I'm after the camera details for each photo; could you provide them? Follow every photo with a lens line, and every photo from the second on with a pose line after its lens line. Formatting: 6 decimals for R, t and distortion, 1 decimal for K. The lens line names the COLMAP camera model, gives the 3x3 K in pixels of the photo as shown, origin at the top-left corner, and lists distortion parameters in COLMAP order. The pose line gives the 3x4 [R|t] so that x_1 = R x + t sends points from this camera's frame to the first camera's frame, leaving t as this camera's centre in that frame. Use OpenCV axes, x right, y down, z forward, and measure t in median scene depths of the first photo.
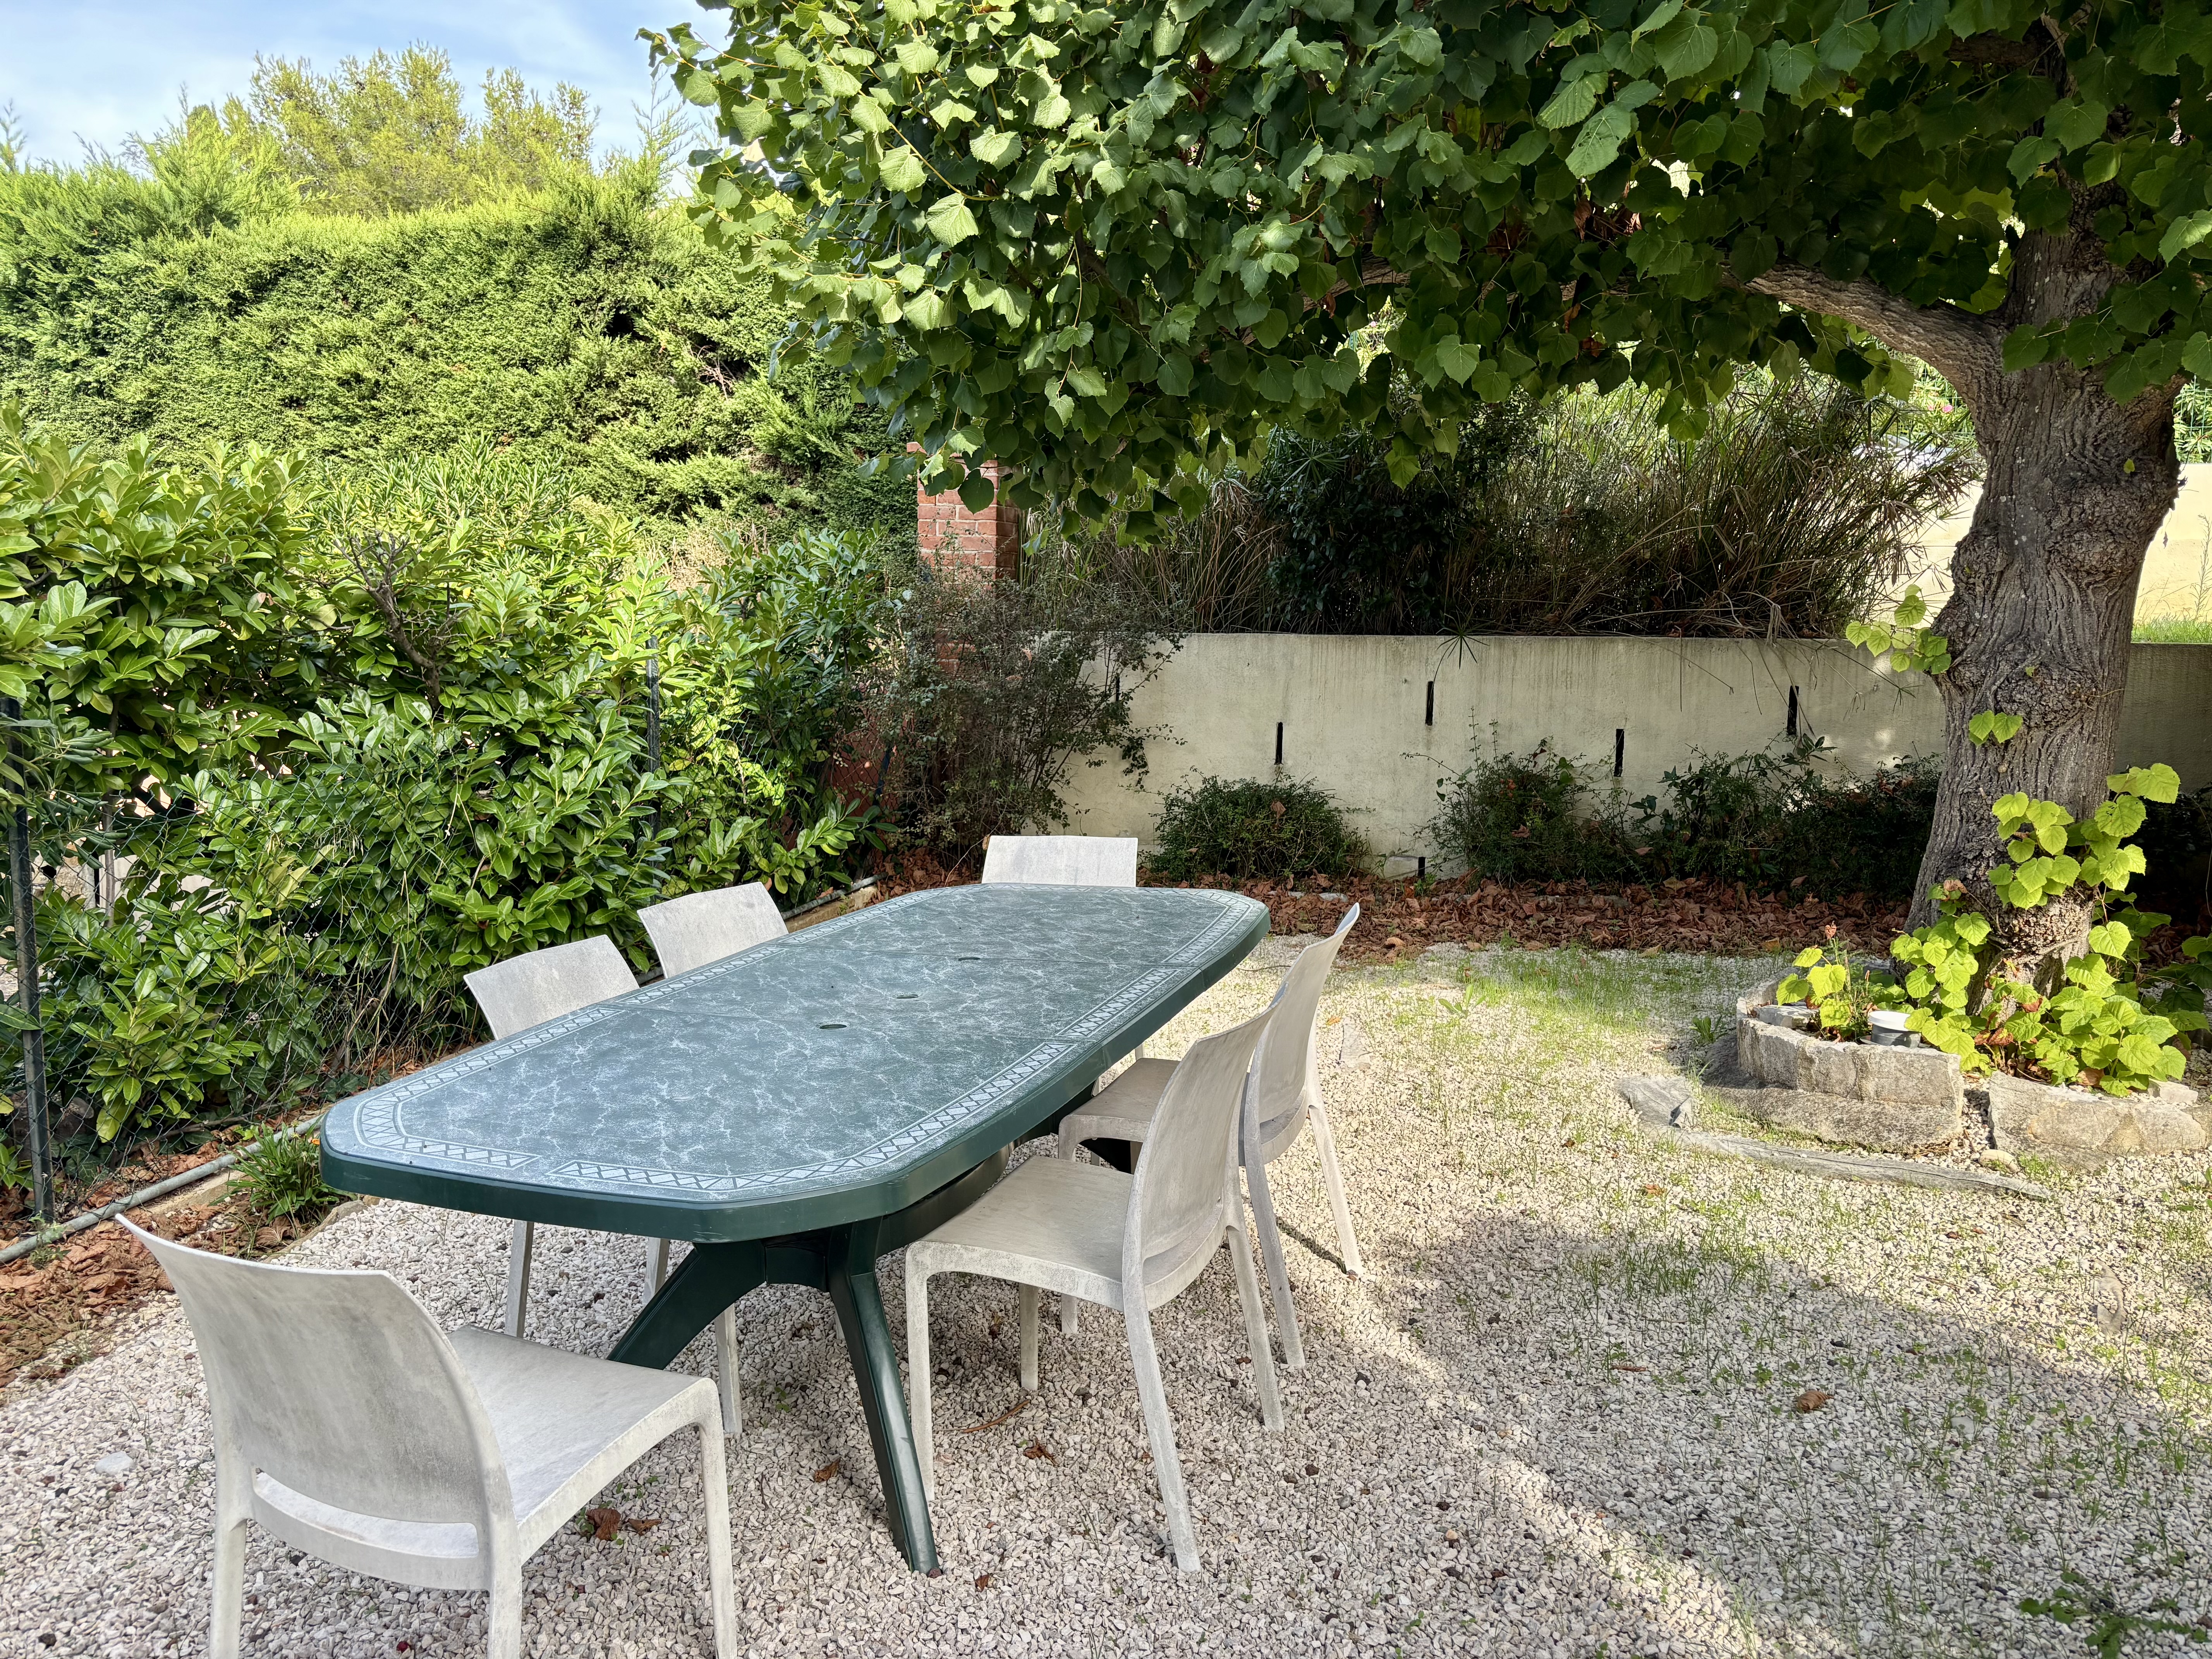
lens RADIAL K [[1668.0, 0, 1095.8], [0, 1668.0, 836.9], [0, 0, 1]] dist [0.024600, -0.029007]
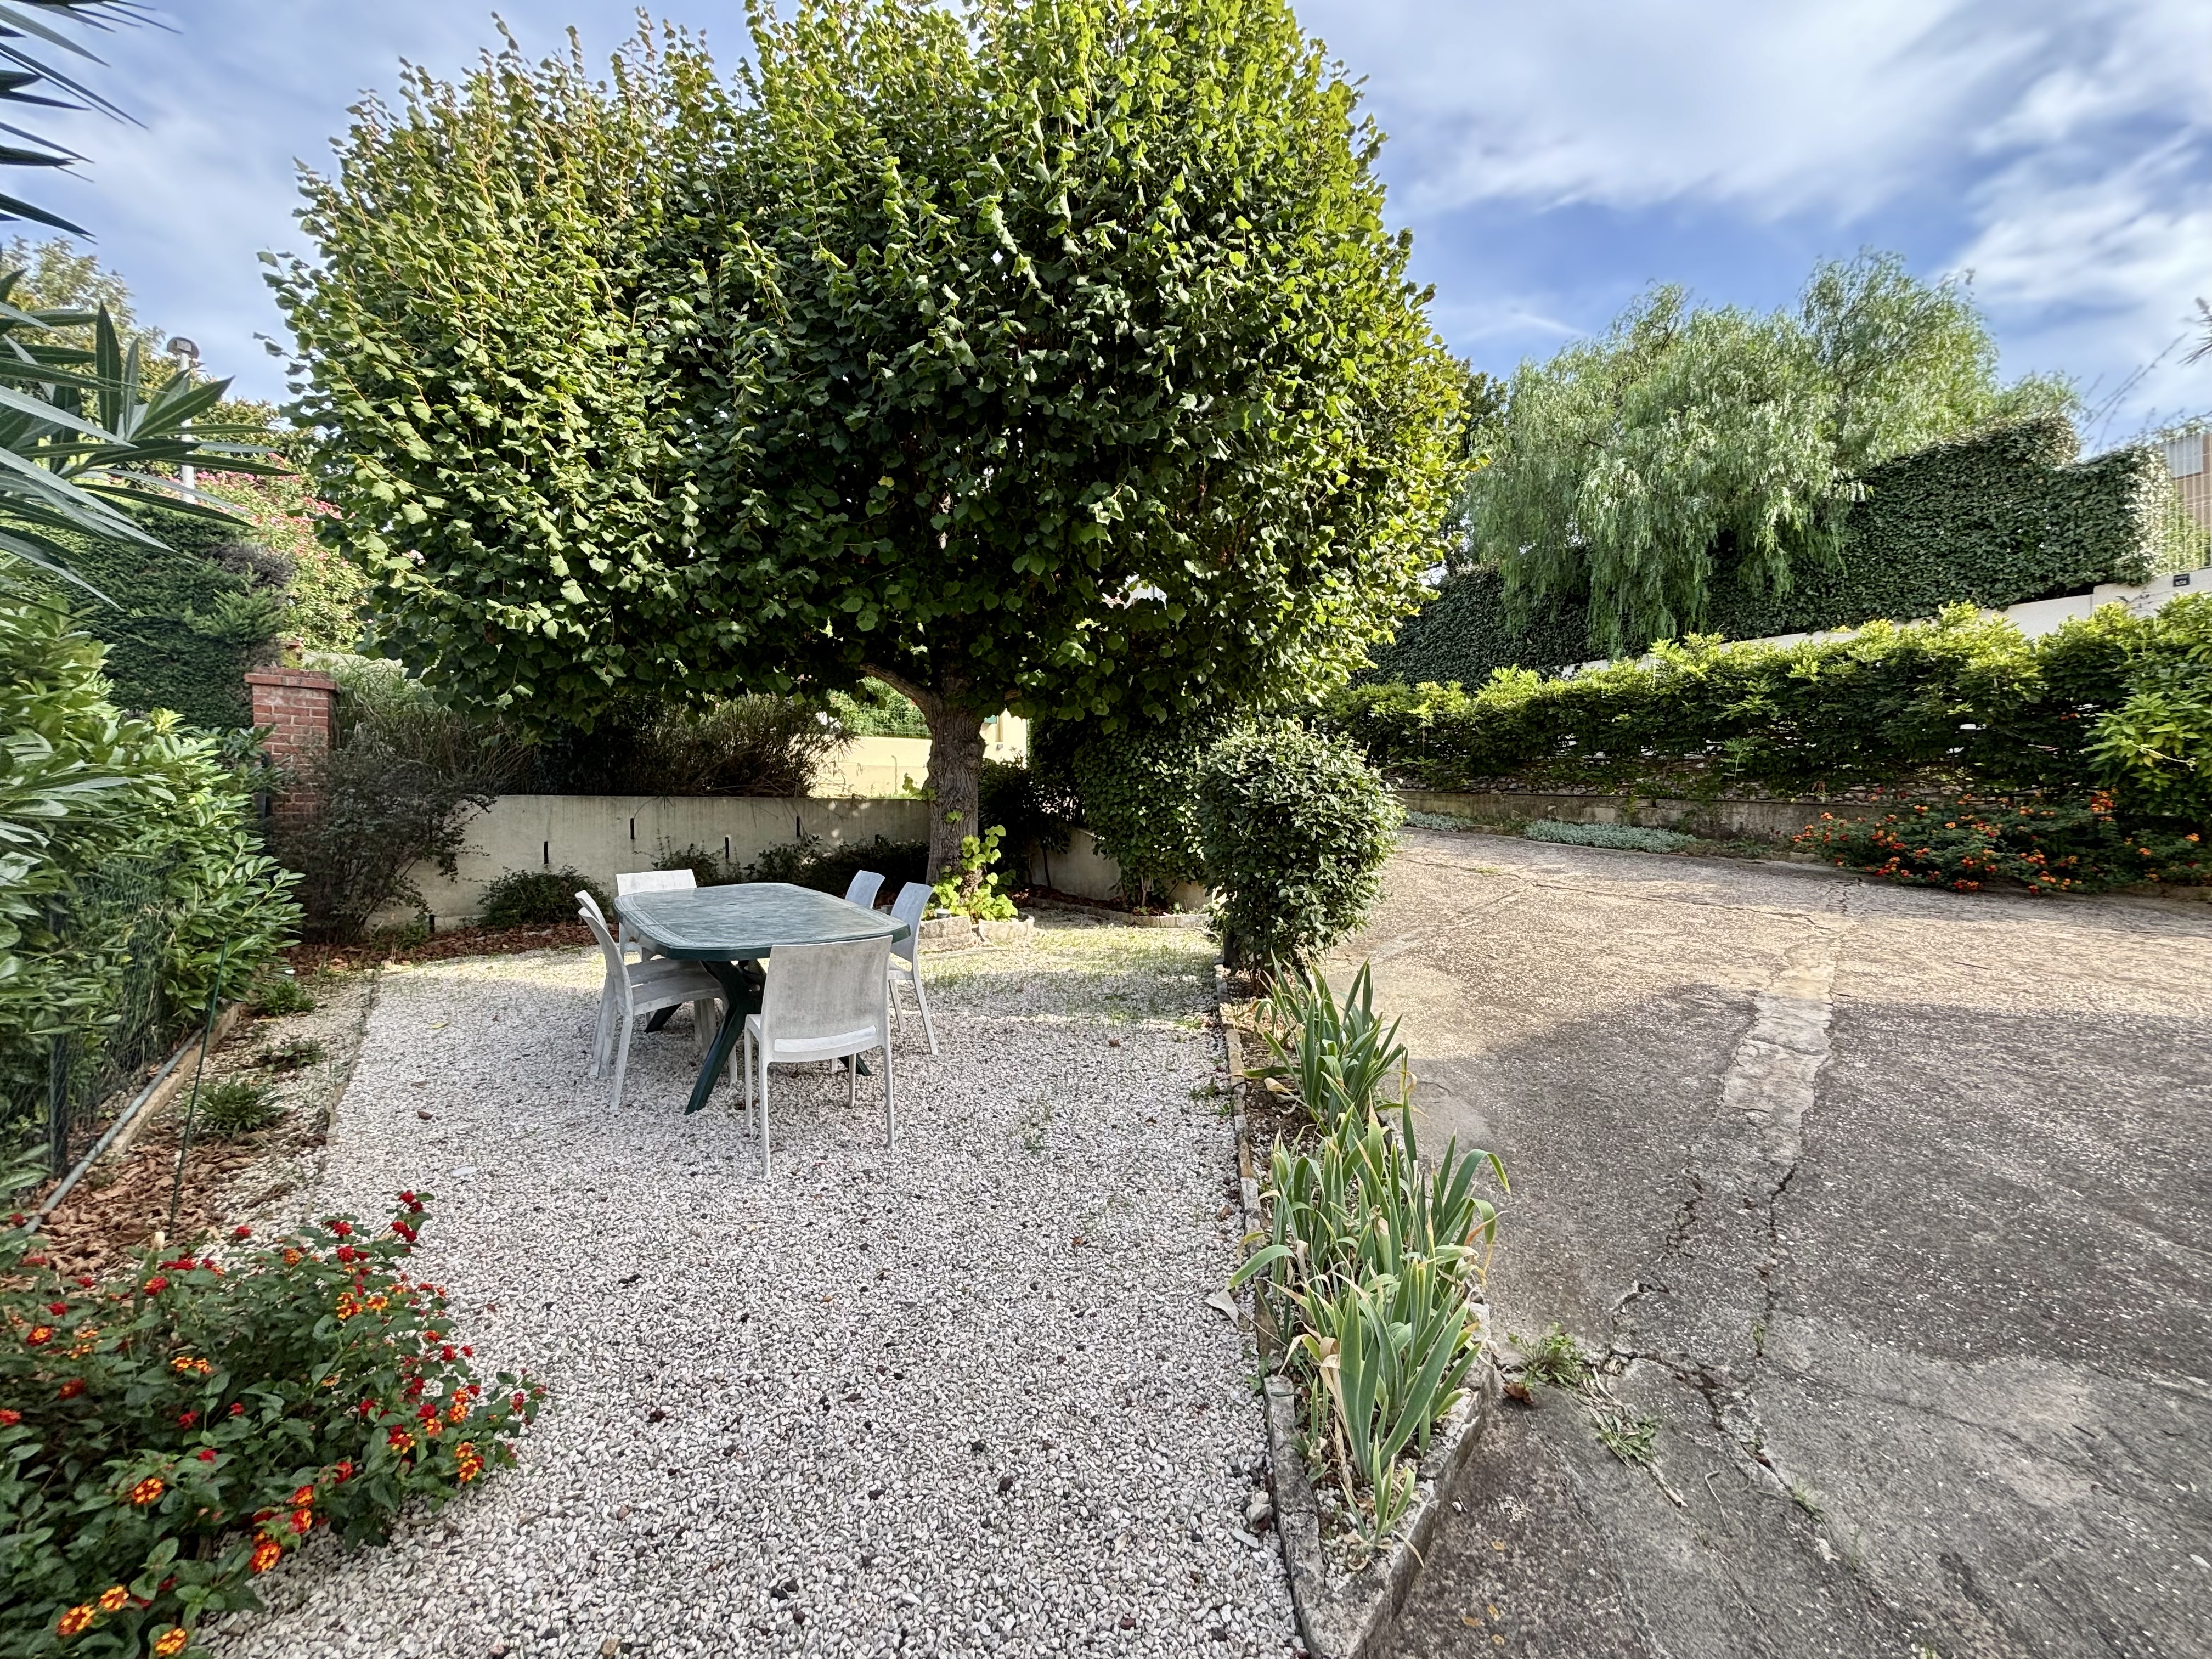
lens RADIAL K [[886.1, 0, 1107.4], [0, 886.1, 840.2], [0, 0, 1]] dist [-0.002959, -0.000676]
pose [[0.578203, -0.034667, 0.815156, -0.505222], [0.112339, 0.992964, -0.037455, 0.057876], [-0.808122, 0.113230, 0.578029, -0.150769]]
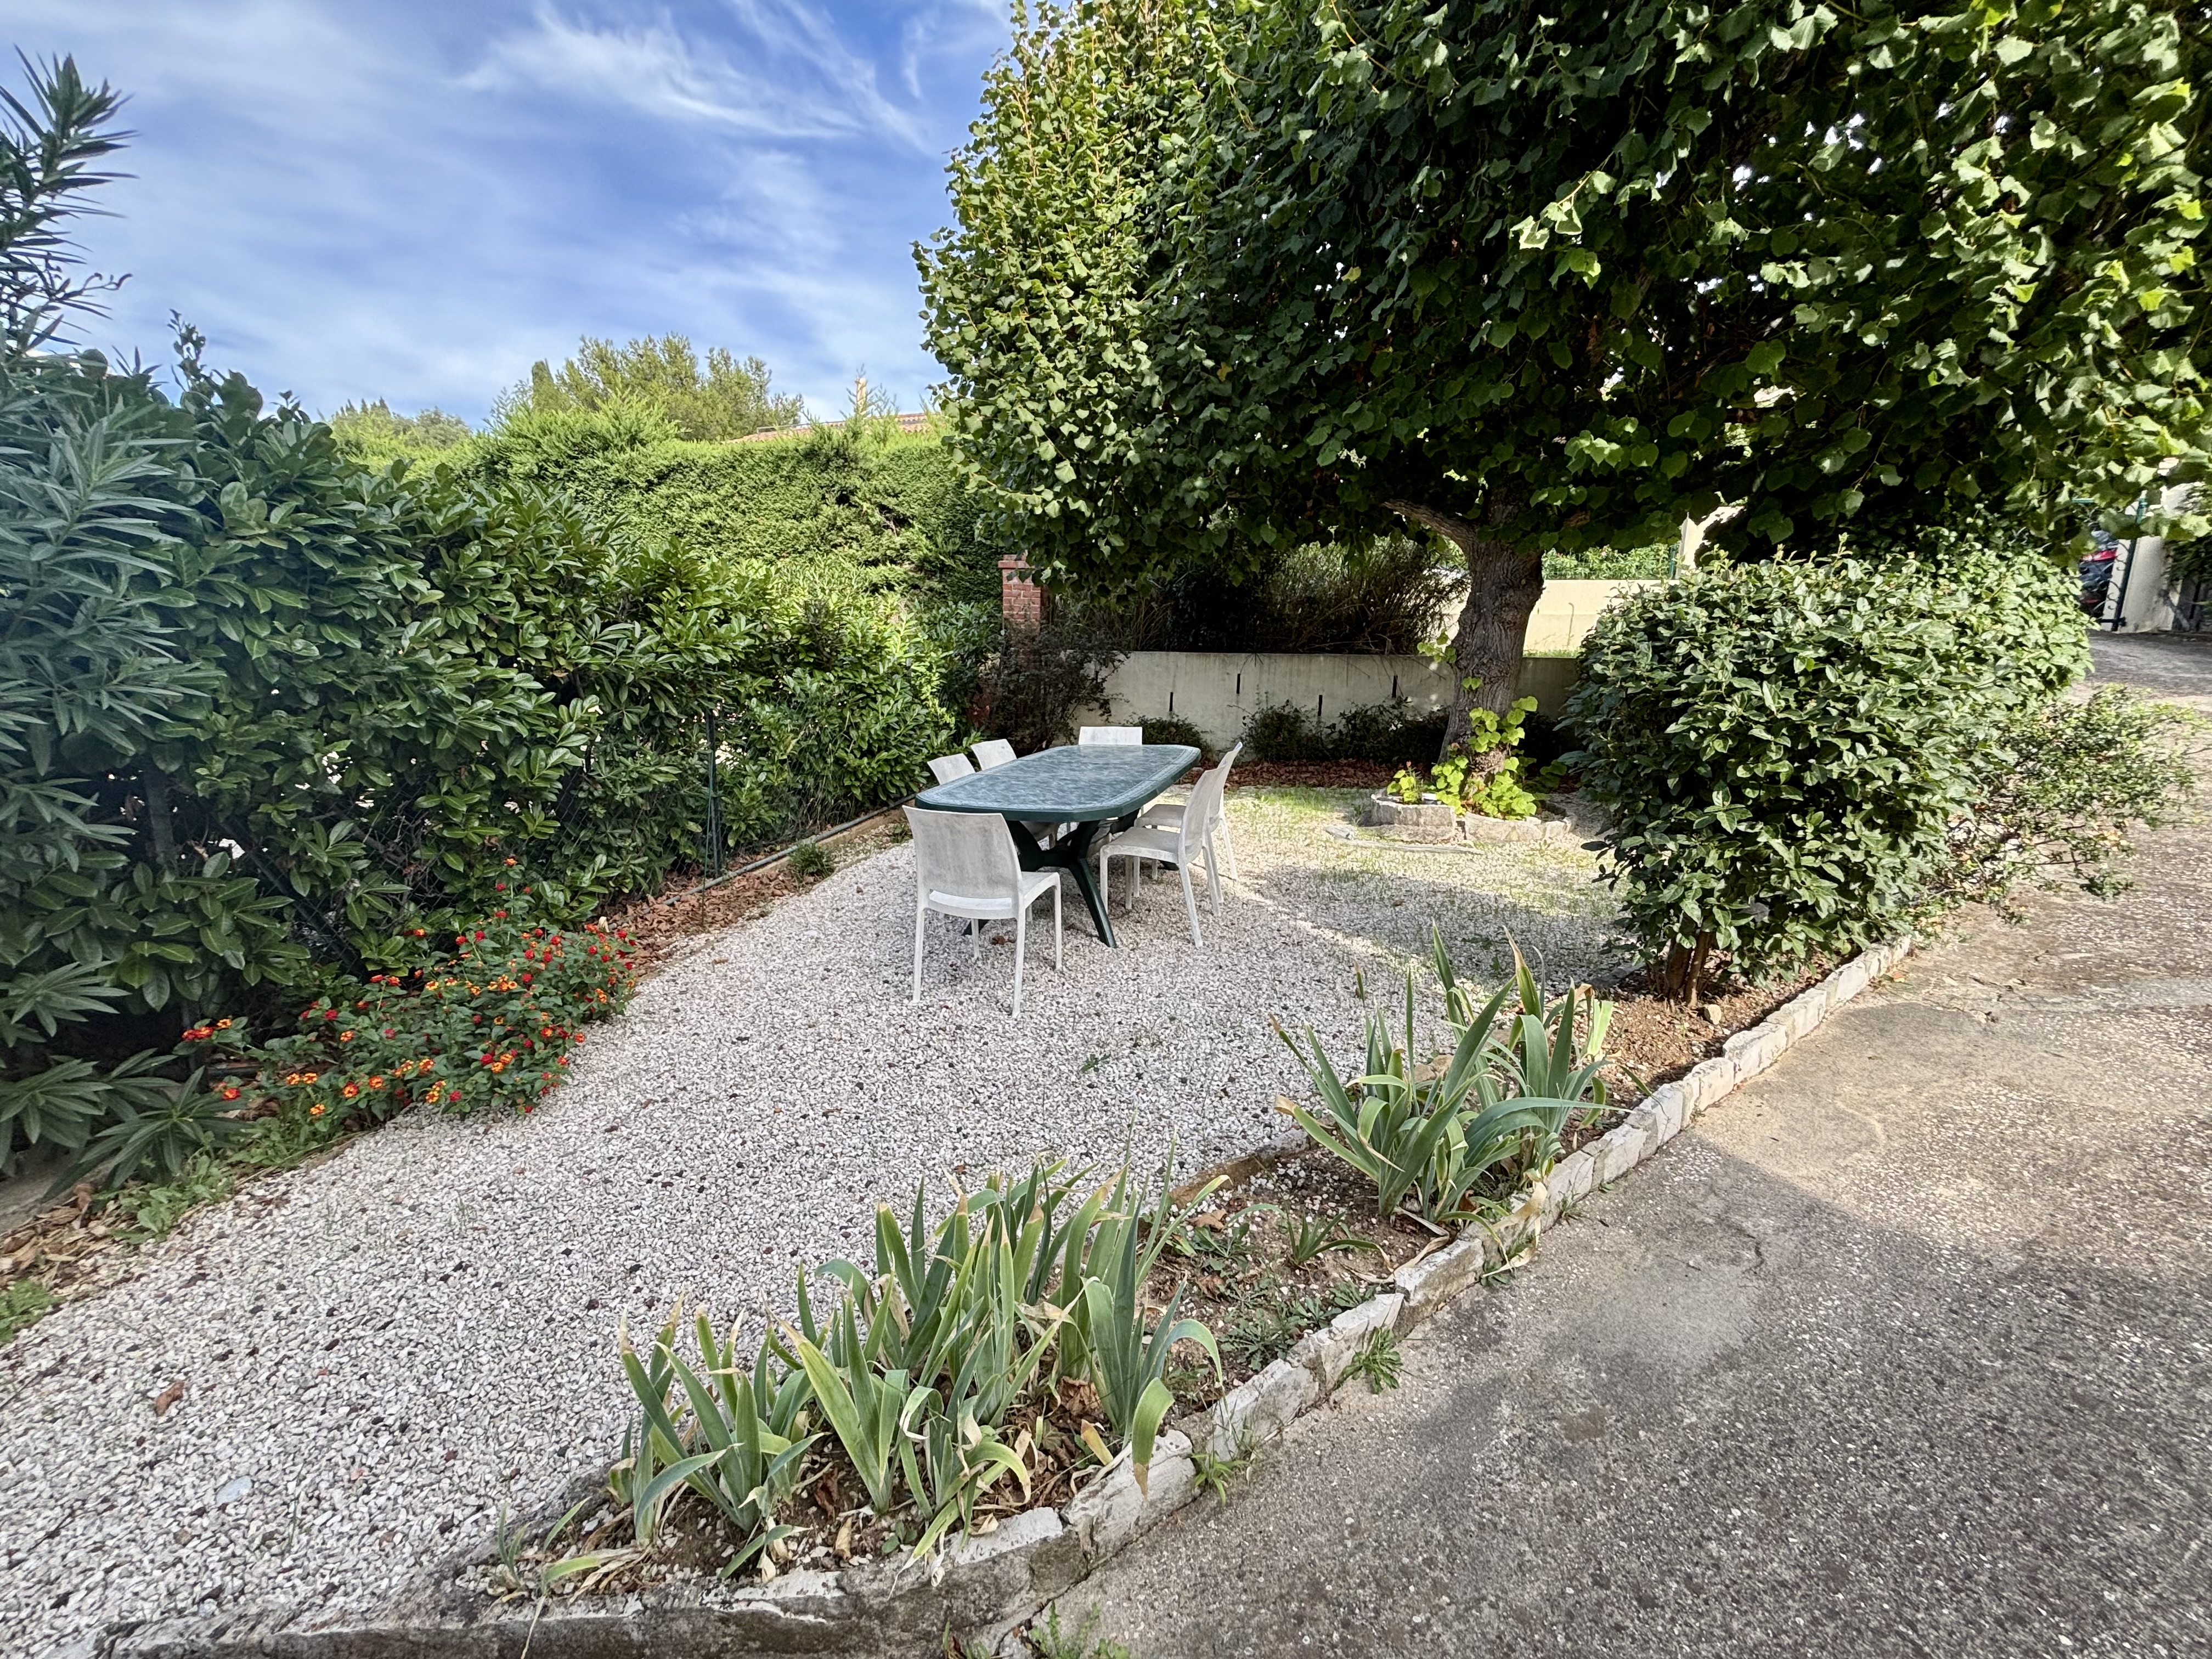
lens RADIAL K [[886.1, 0, 1102.2], [0, 886.1, 831.2], [0, 0, 1]] dist [-0.002959, -0.000676]
pose [[0.996864, -0.007796, 0.078745, -0.110092], [0.002490, 0.997733, 0.067255, 0.052781], [-0.079091, -0.066848, 0.994624, -0.255494]]
